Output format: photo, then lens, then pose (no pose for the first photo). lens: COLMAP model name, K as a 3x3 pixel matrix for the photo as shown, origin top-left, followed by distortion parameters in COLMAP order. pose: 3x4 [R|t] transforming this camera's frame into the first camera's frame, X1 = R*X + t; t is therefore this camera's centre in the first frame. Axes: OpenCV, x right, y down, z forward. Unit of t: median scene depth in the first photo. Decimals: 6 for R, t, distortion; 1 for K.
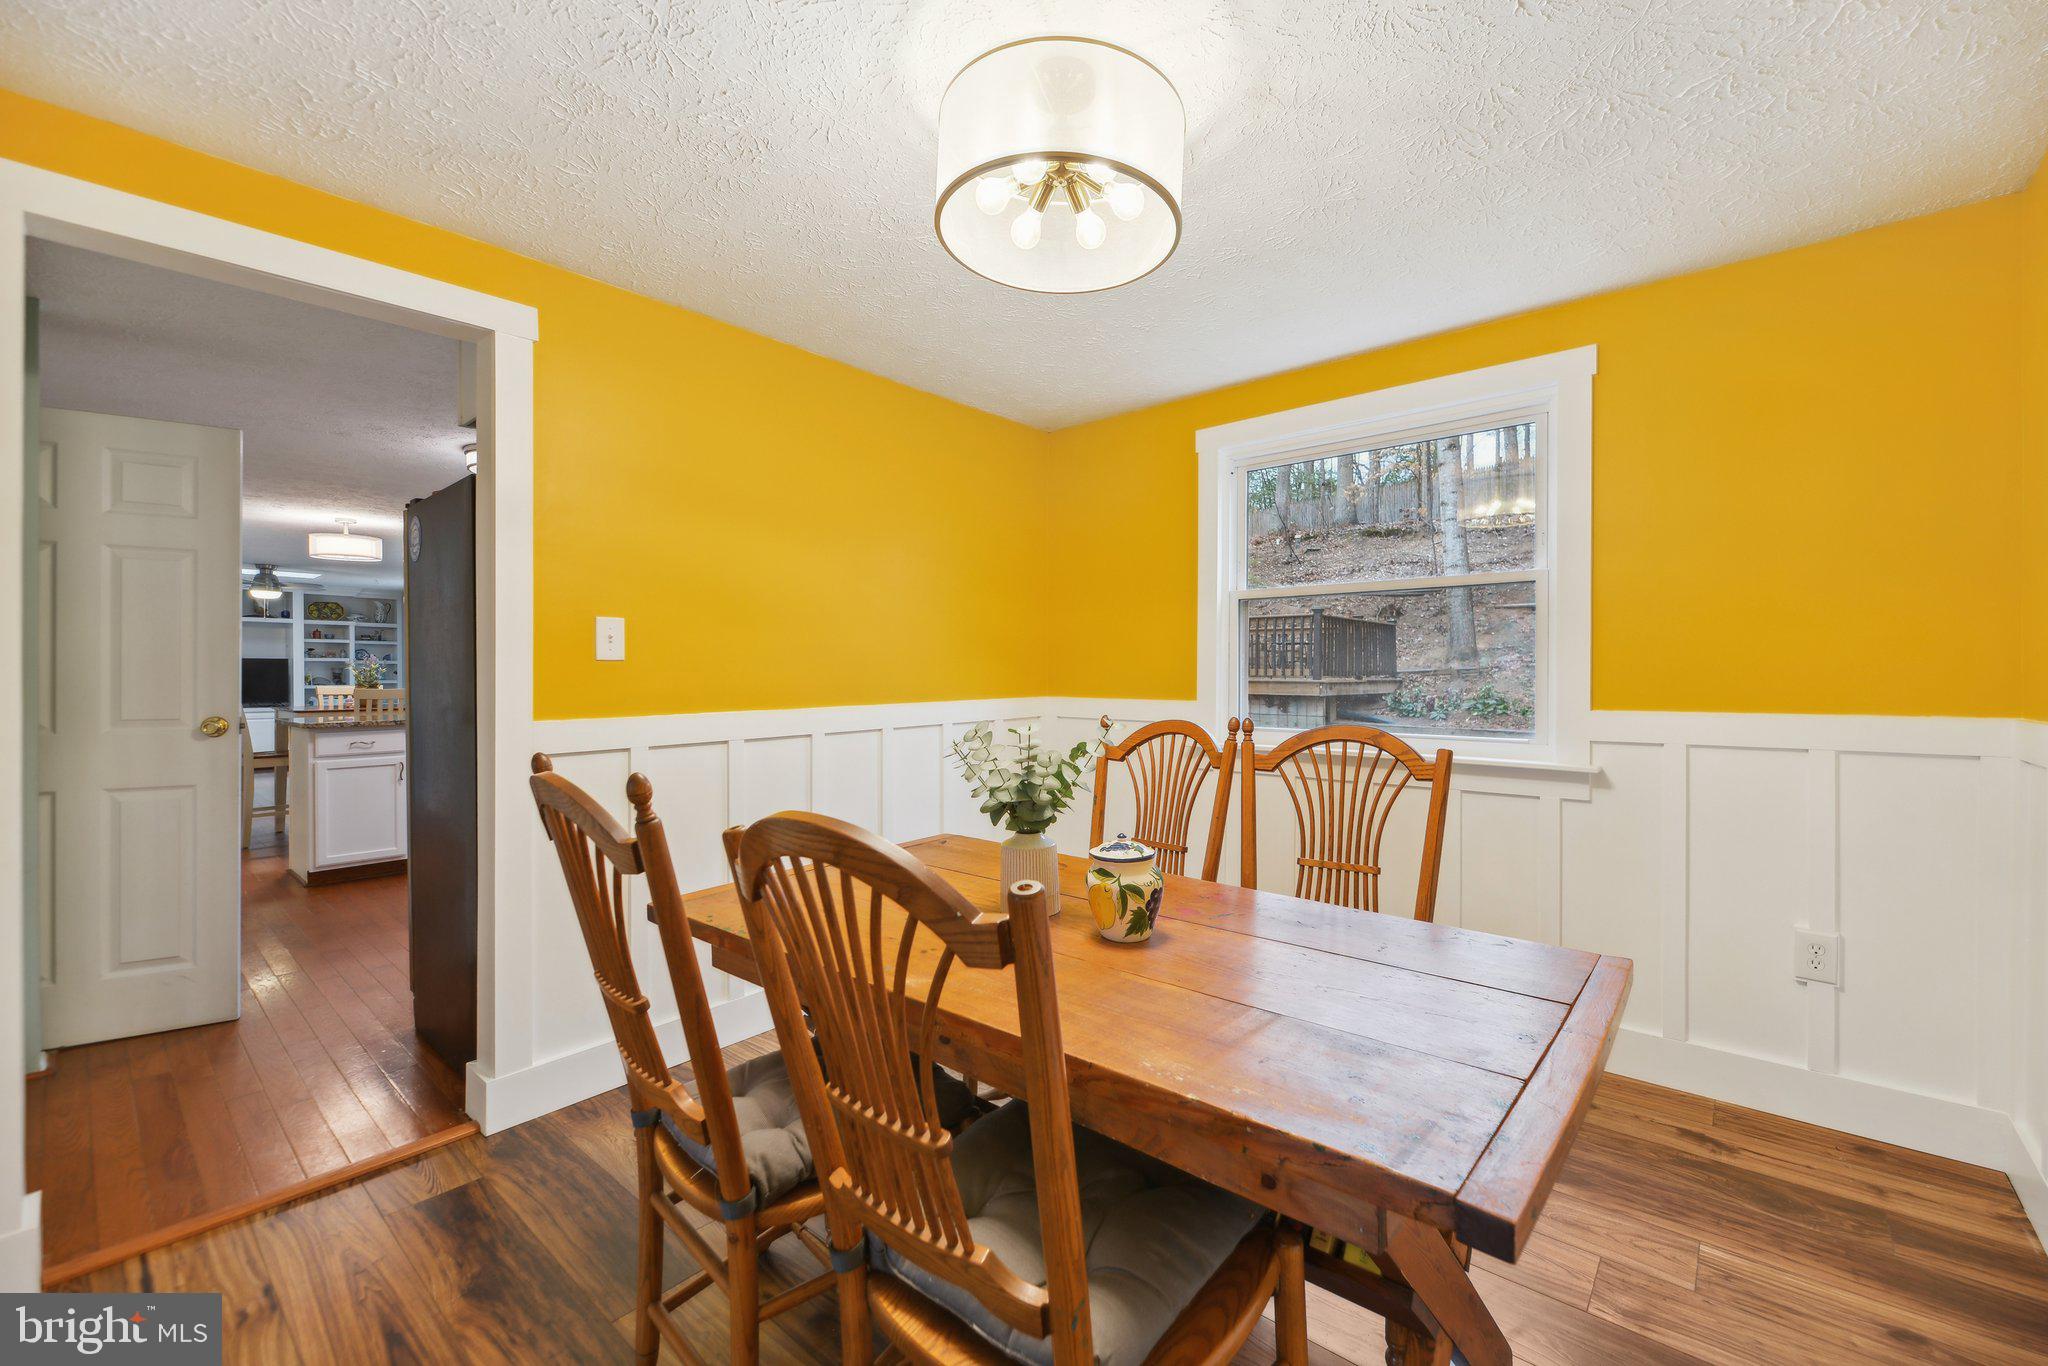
lens RADIAL K [[833.9, 0, 1030.1], [0, 833.9, 690.3], [0, 0, 1]] dist [0.001763, 0.000126]
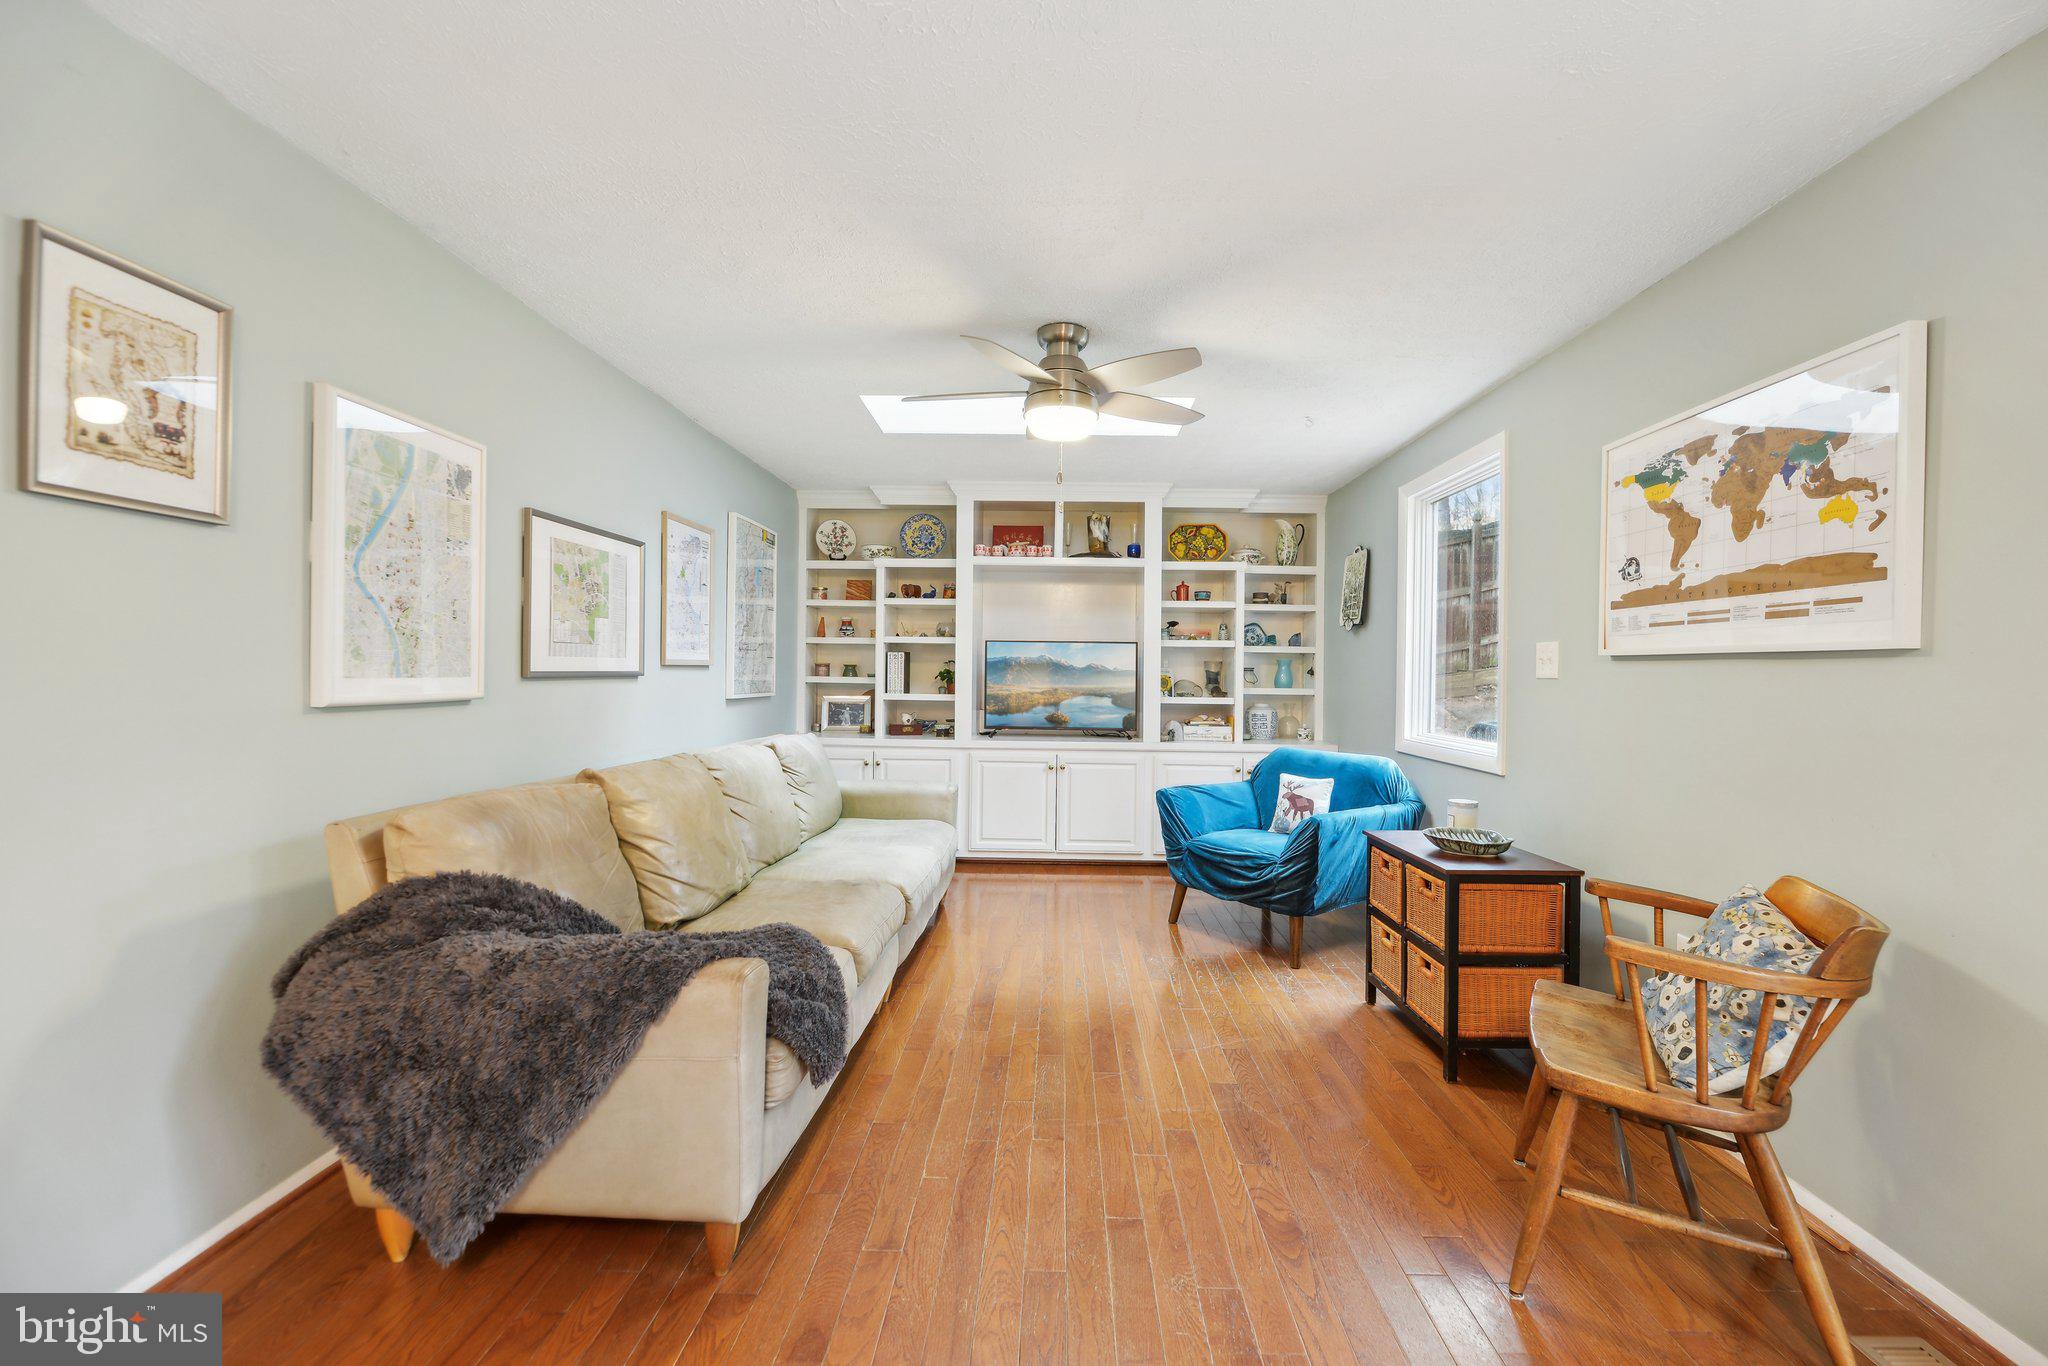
lens RADIAL K [[838.5, 0, 1042.1], [0, 838.5, 678.2], [0, 0, 1]] dist [0.001048, -0.000503]
pose [[0.648164, 0.013012, -0.761390, -0.554910], [-0.024798, 0.999684, -0.004026, -0.013652], [0.761097, 0.021490, 0.648282, 0.646028]]
